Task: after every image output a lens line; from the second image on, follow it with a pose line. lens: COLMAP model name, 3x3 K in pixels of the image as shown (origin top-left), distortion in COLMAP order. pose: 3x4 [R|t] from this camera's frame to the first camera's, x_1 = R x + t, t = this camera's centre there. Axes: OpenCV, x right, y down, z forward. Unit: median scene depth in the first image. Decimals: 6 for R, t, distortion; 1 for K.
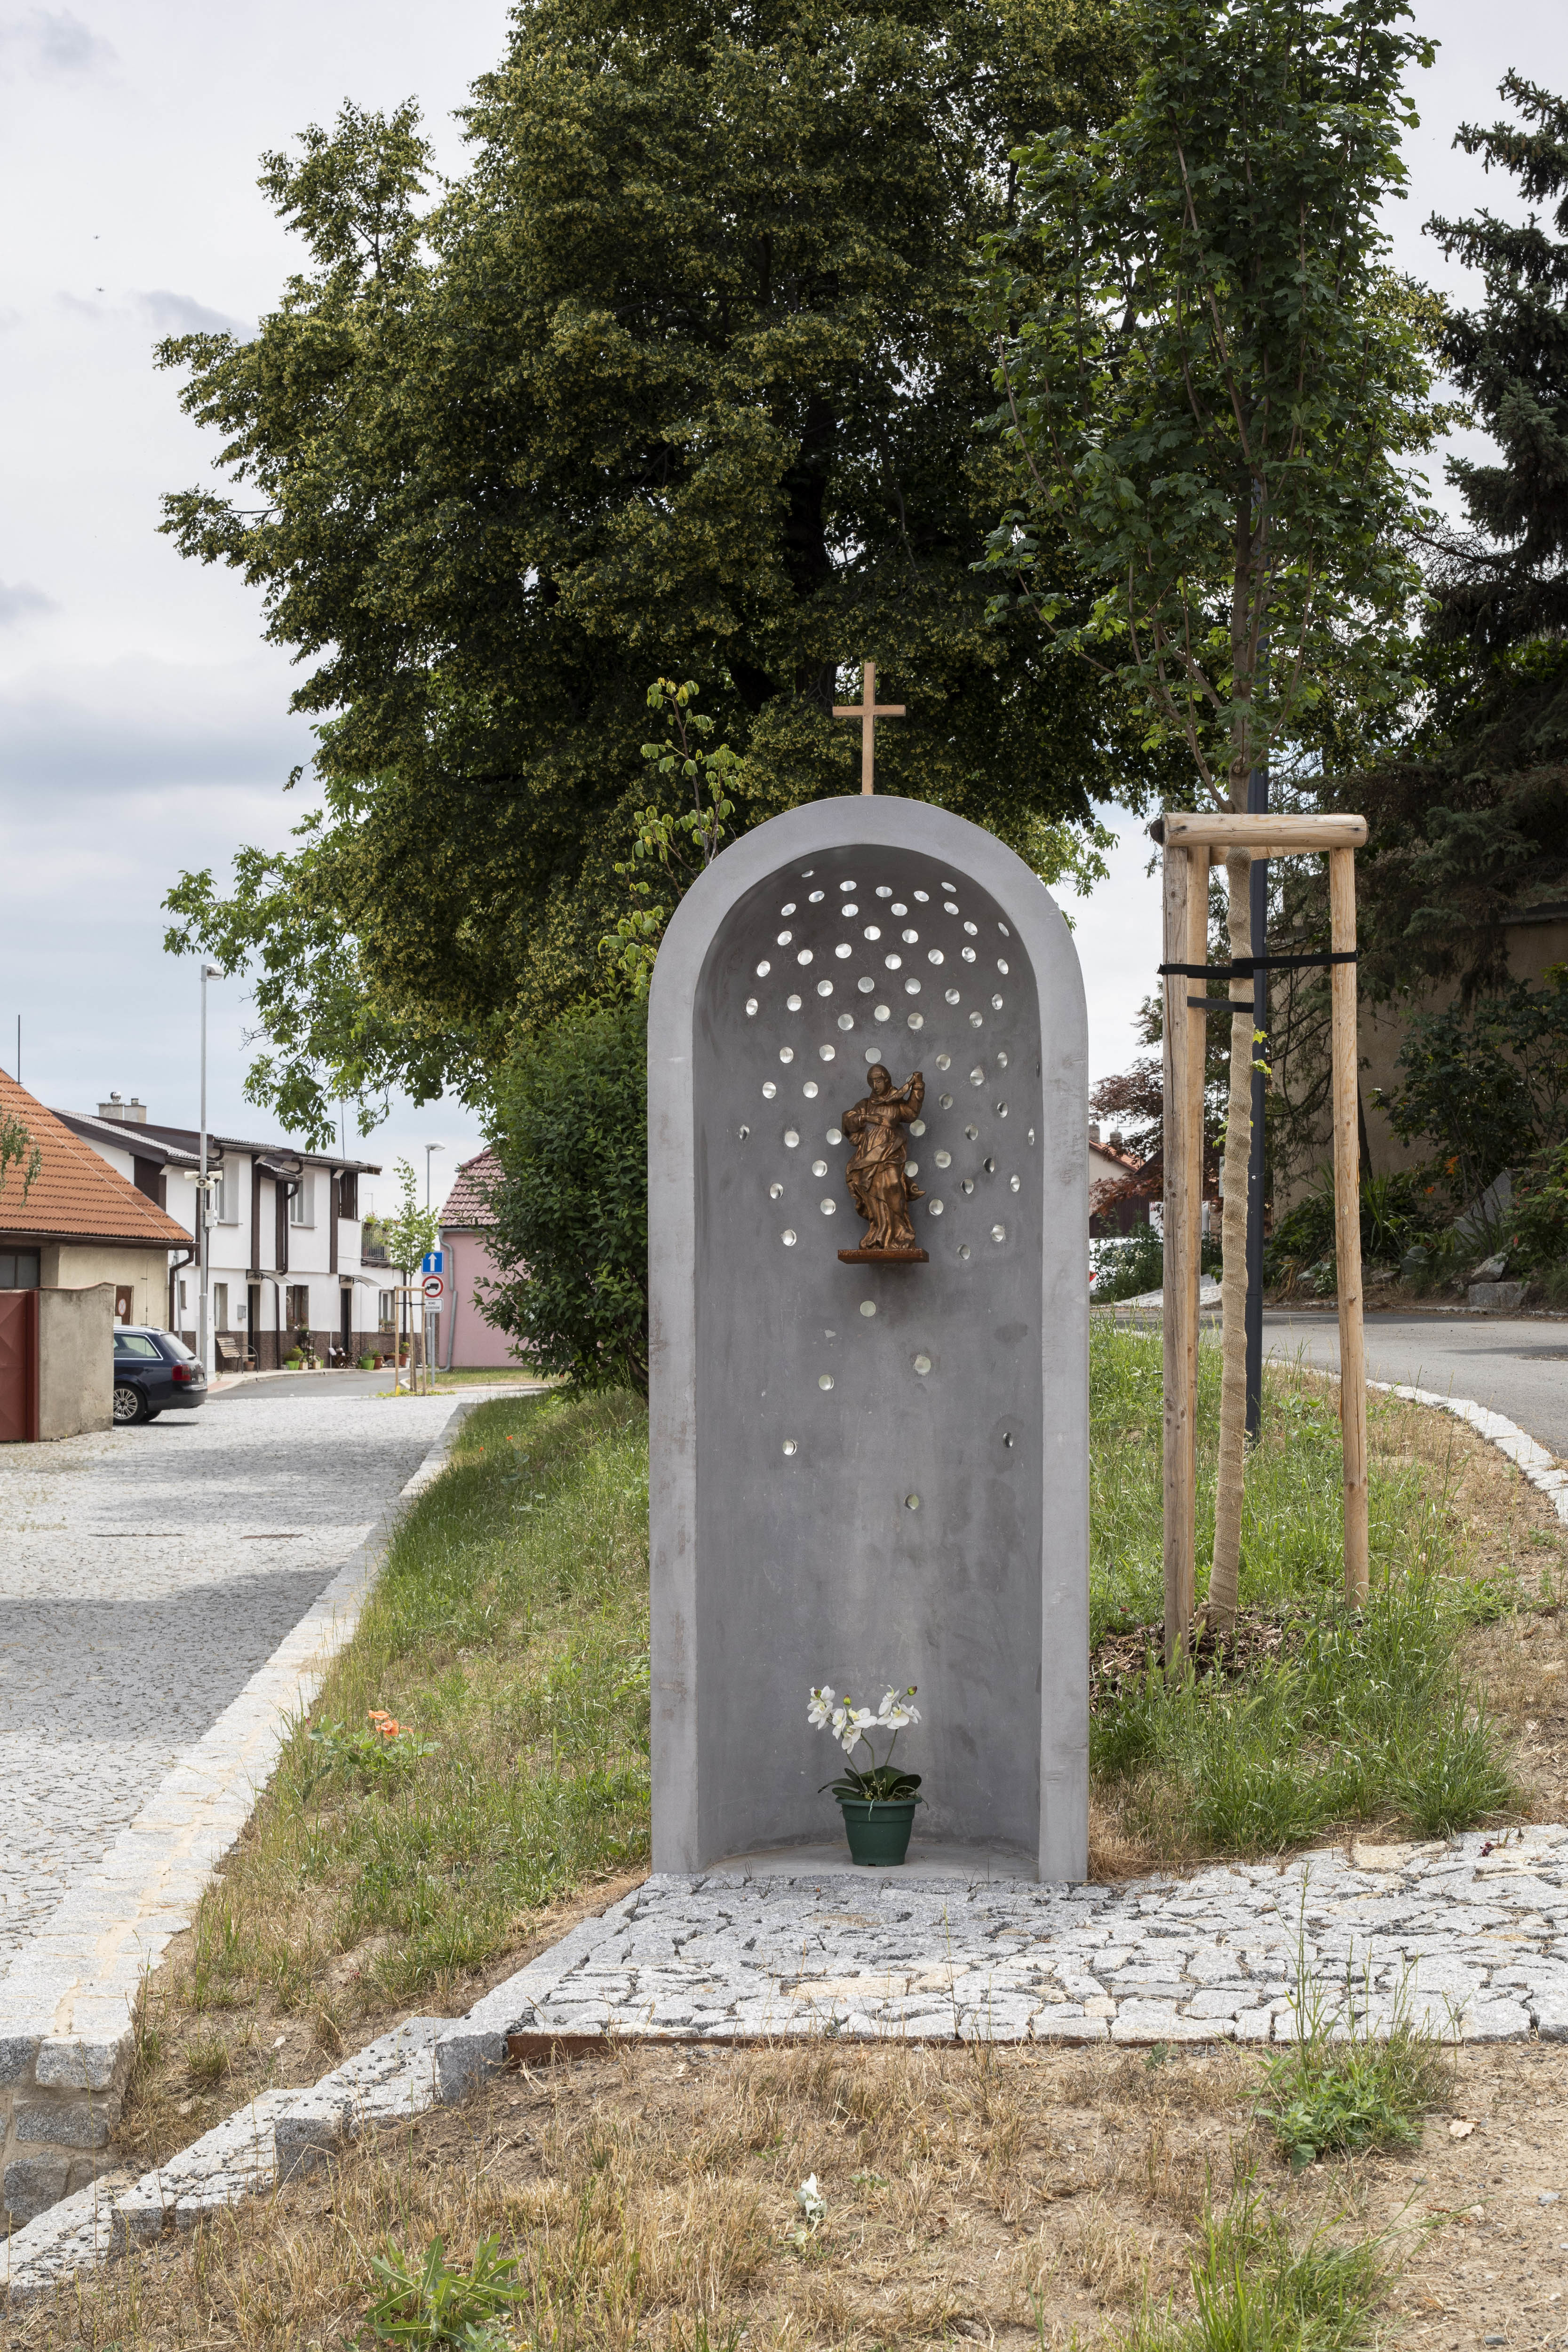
lens RADIAL K [[3415.4, 0, 785.5], [0, 3415.4, 1372.6], [0, 0, 1]] dist [-0.023186, -0.081717]
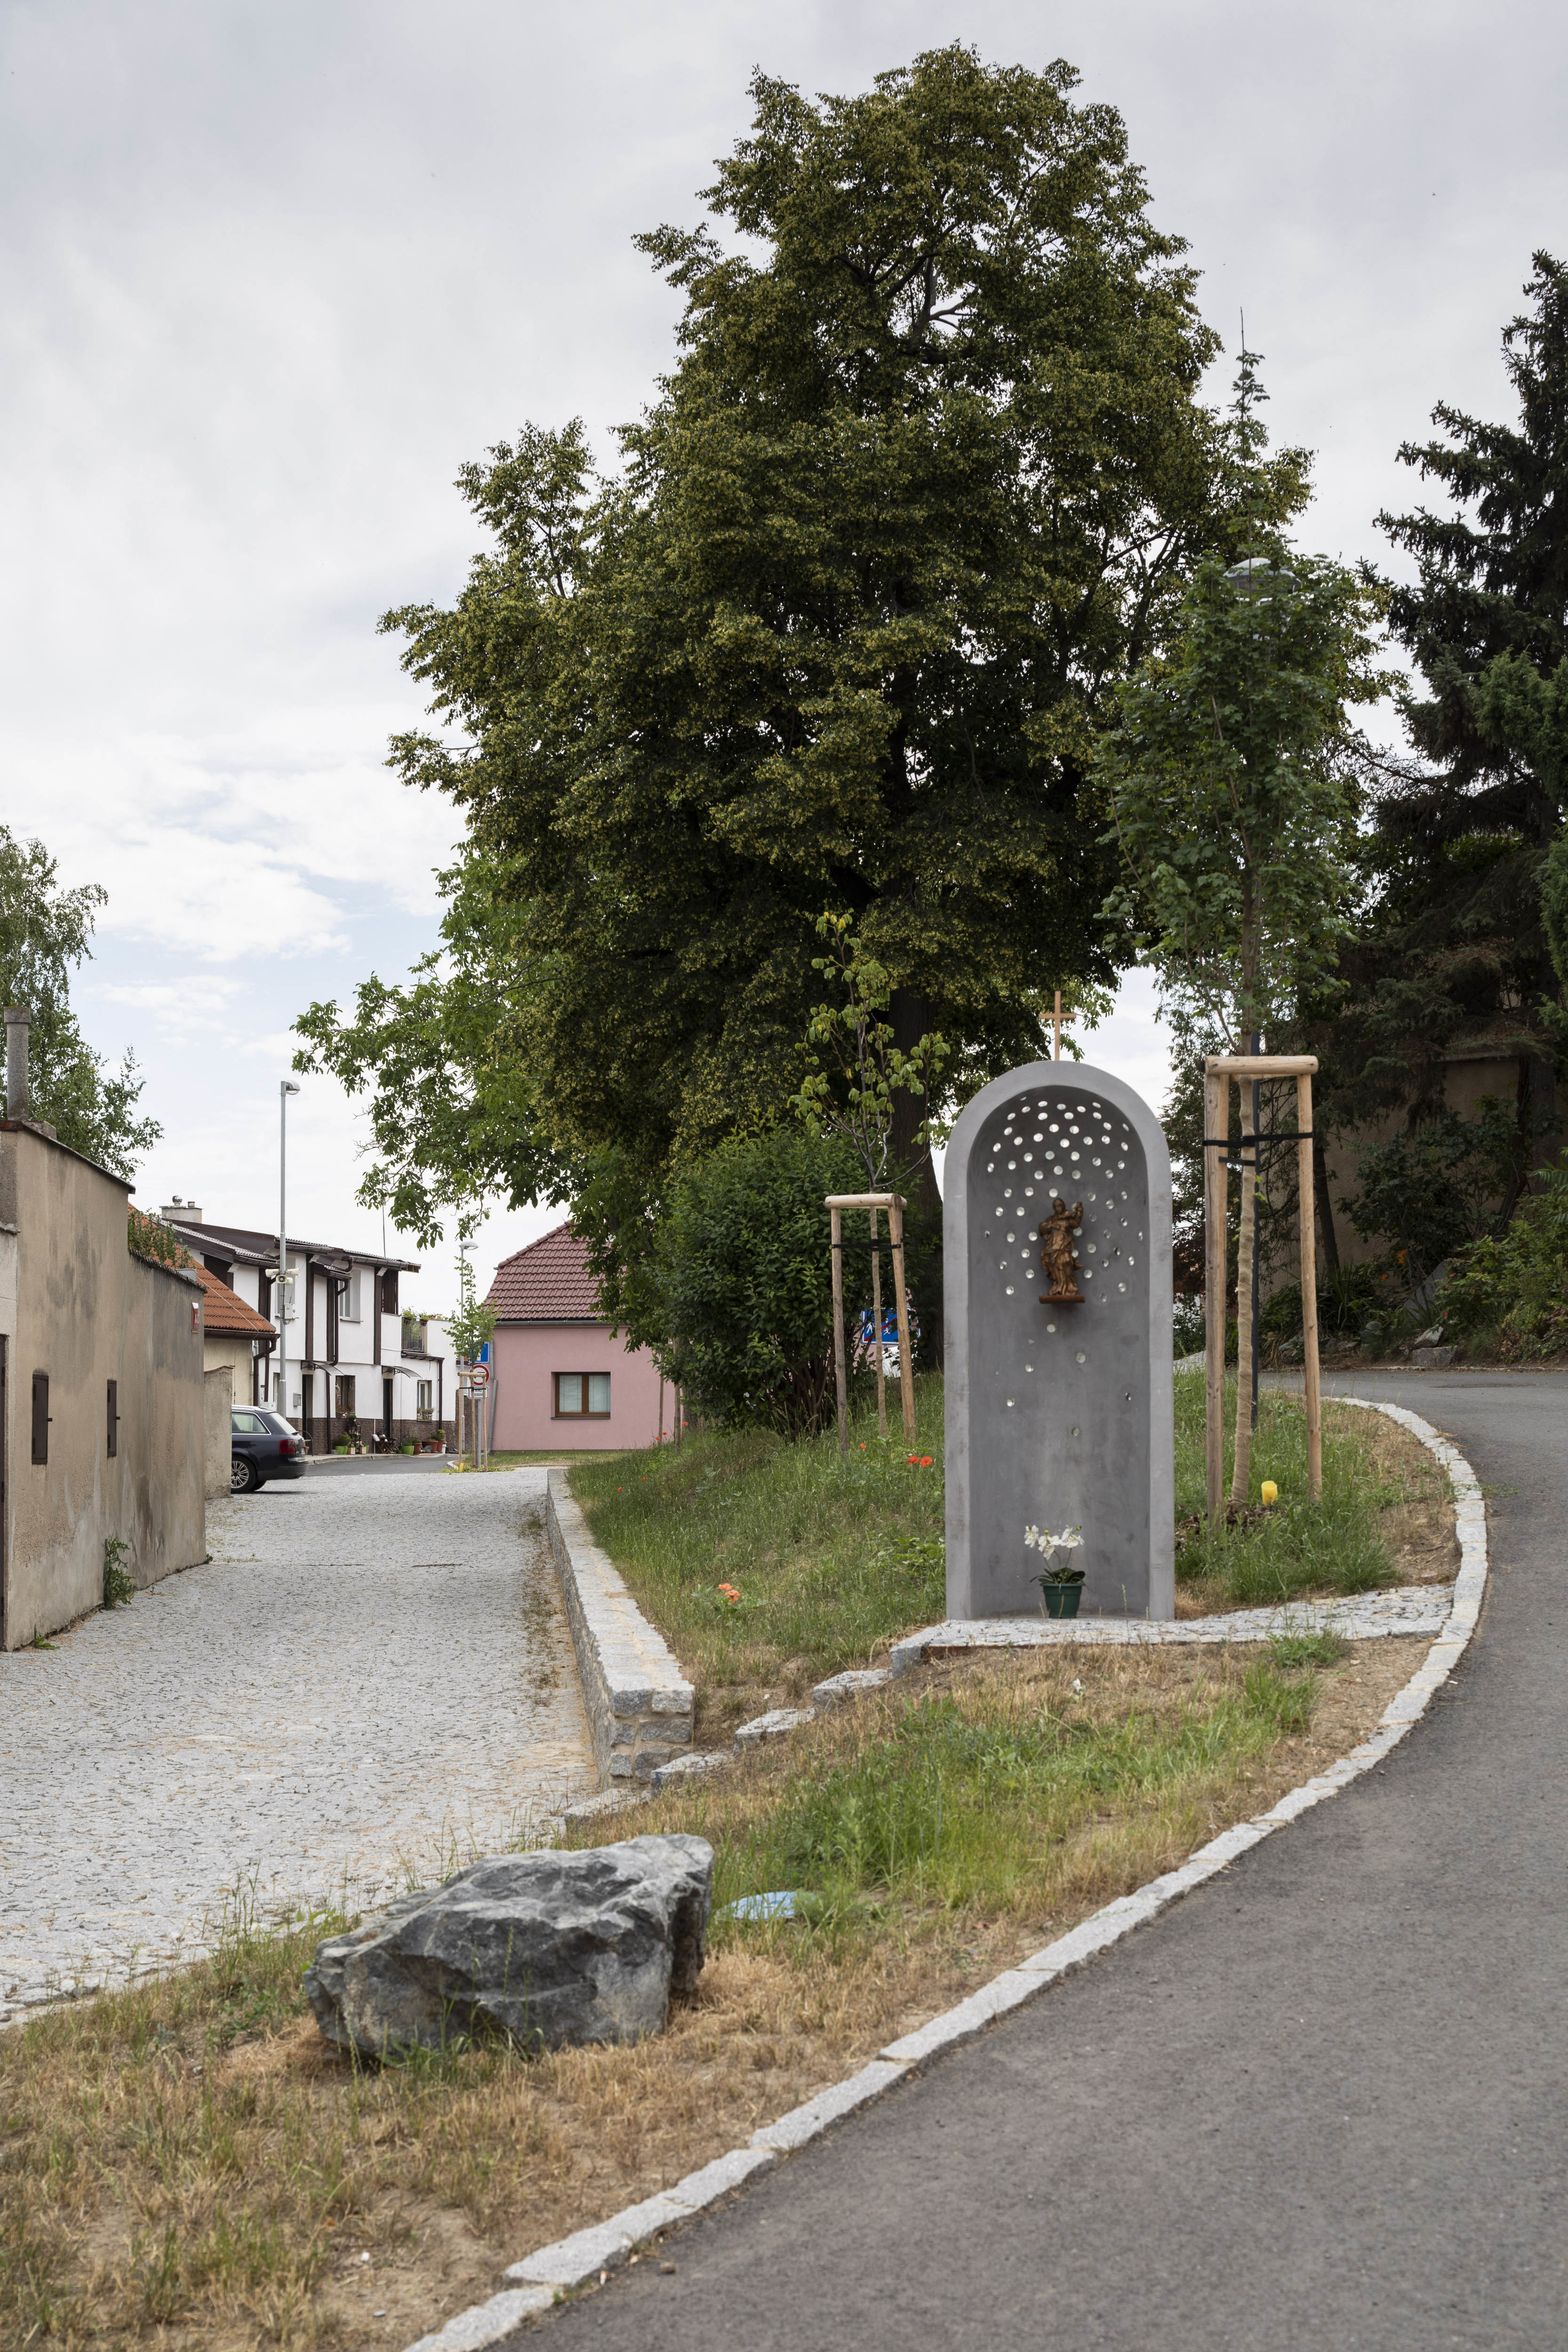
lens RADIAL K [[3415.4, 0, 785.5], [0, 3415.4, 1372.6], [0, 0, 1]] dist [-0.023186, -0.081717]
pose [[0.999983, -0.002137, 0.005367, -0.044206], [0.002291, 0.999579, -0.028922, 0.019963], [-0.005303, 0.028933, 0.999567, -0.291589]]
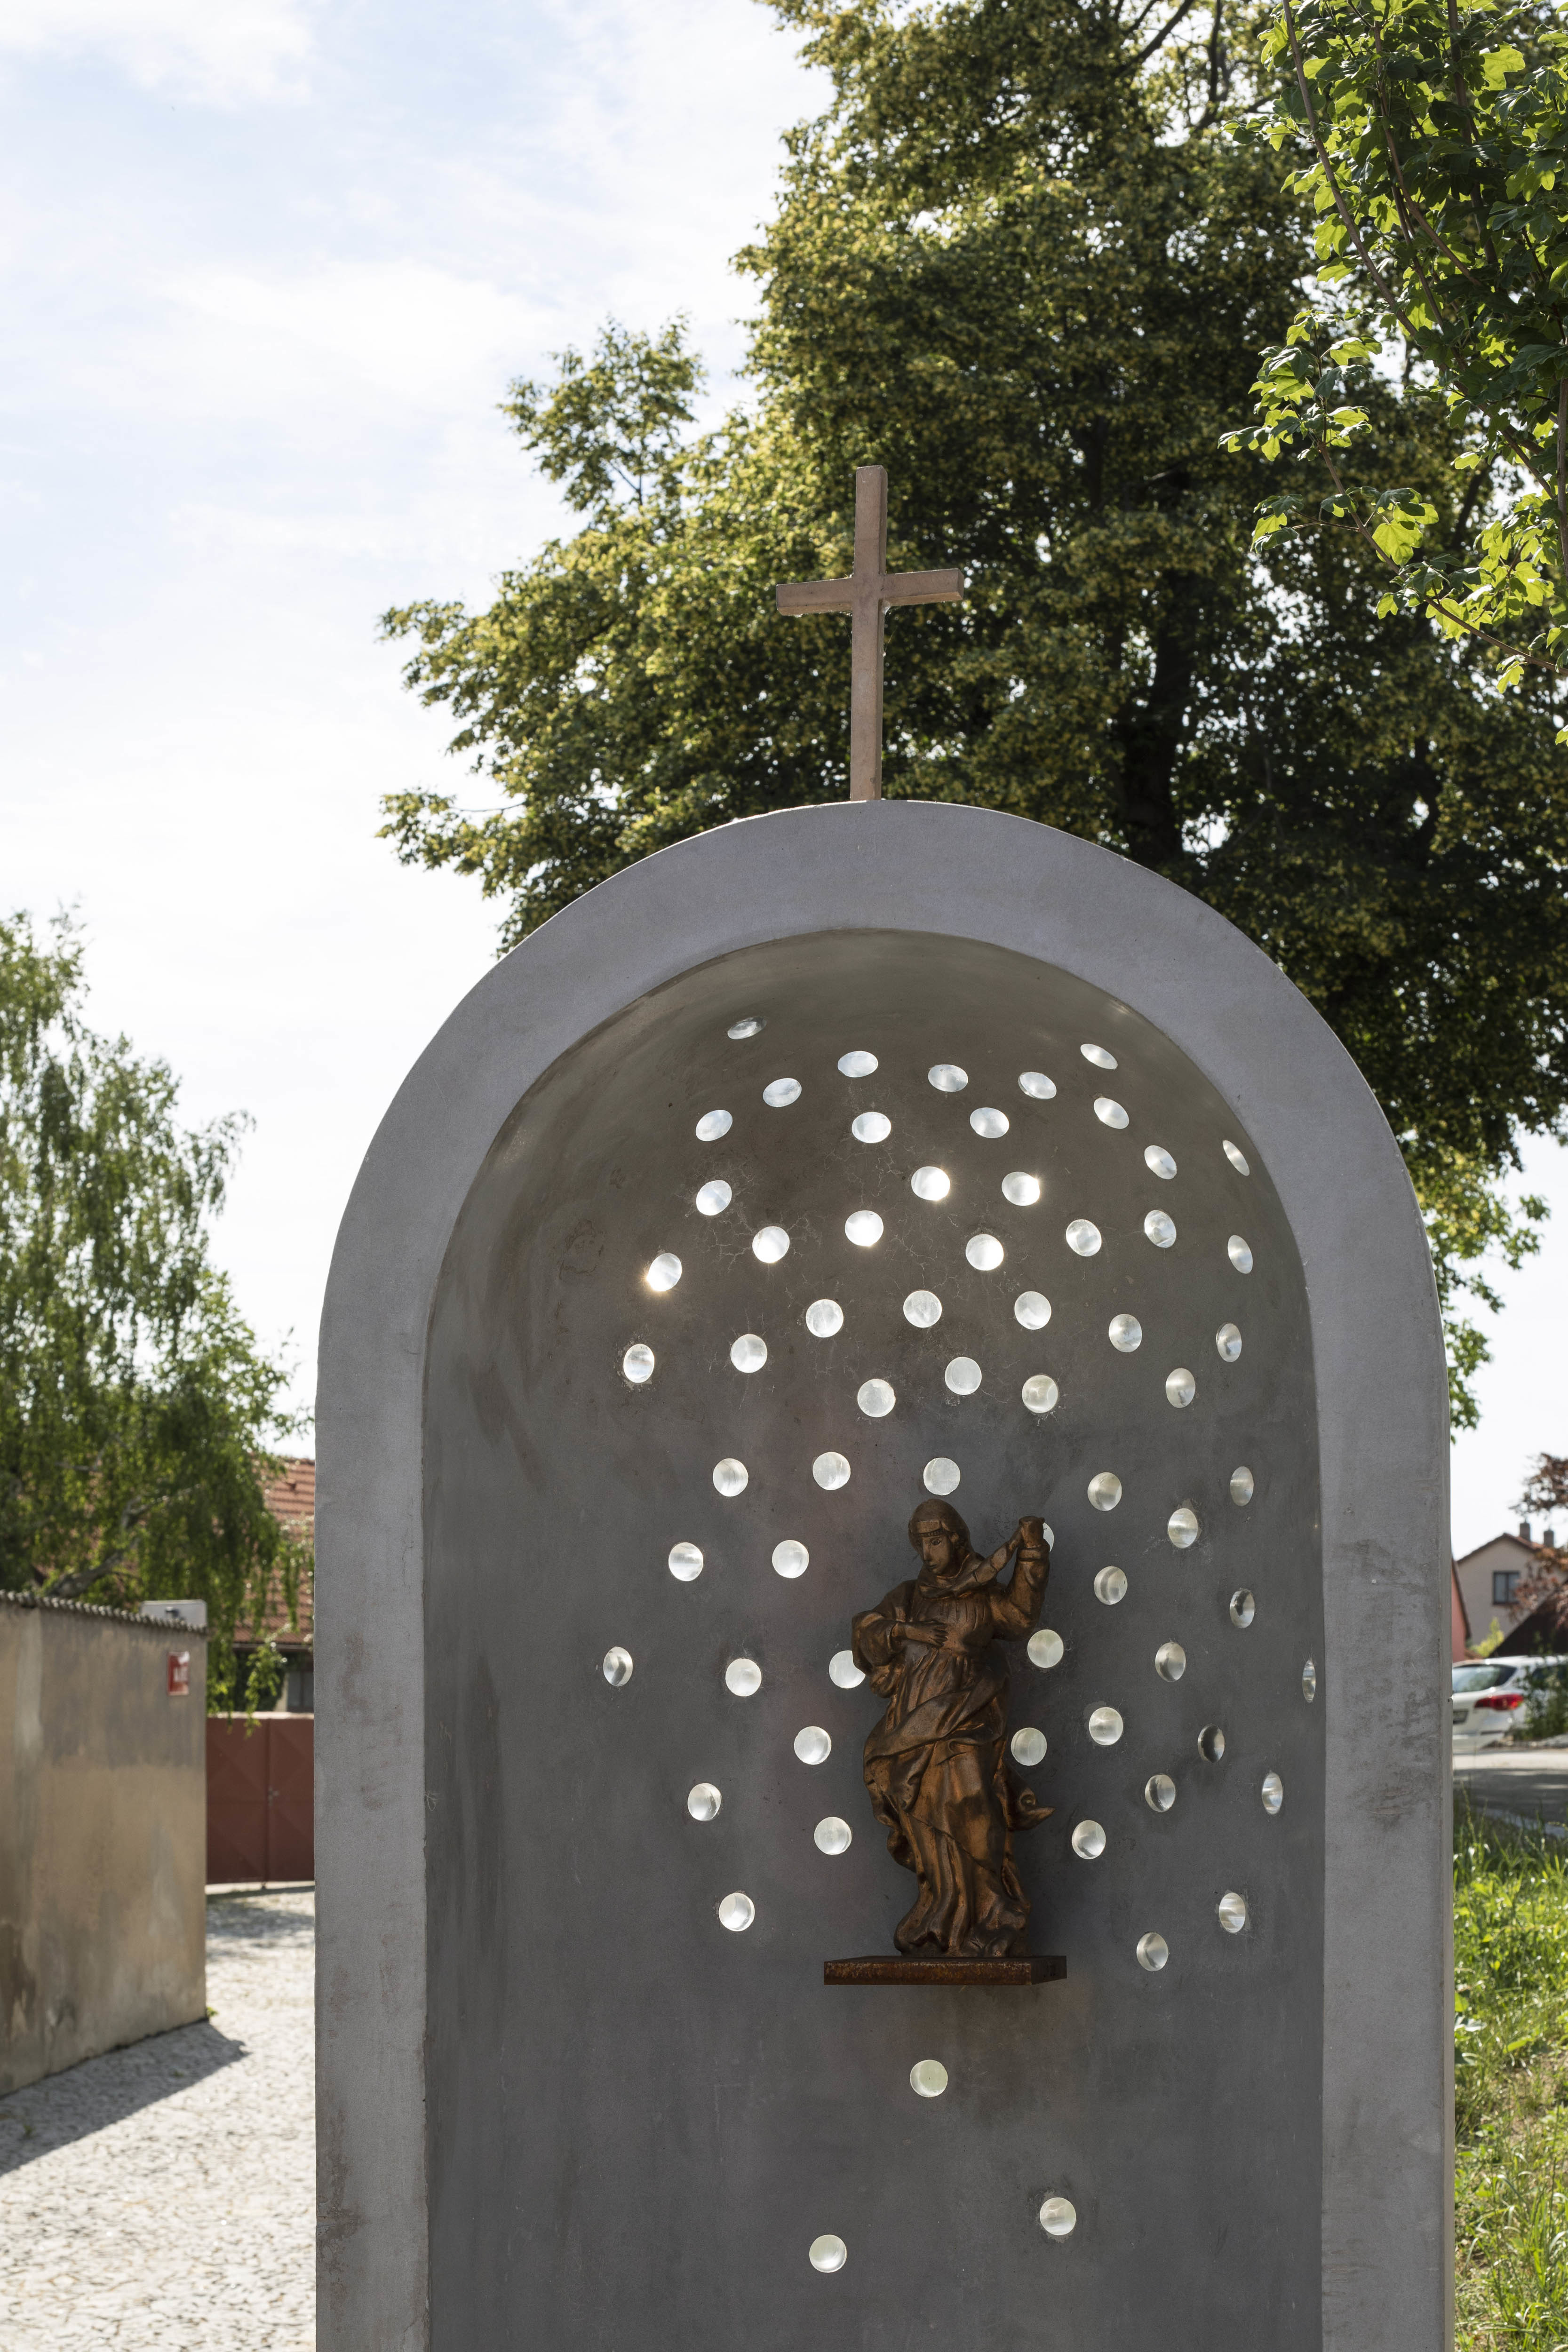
lens RADIAL K [[3447.4, 0, 851.9], [0, 3447.4, 1651.6], [0, 0, 1]] dist [-0.009080, 0.118749]
pose [[0.994454, -0.007735, -0.104889, 0.019889], [0.004087, 0.999381, -0.034947, -0.018940], [0.105094, 0.034324, 0.993870, 0.194092]]
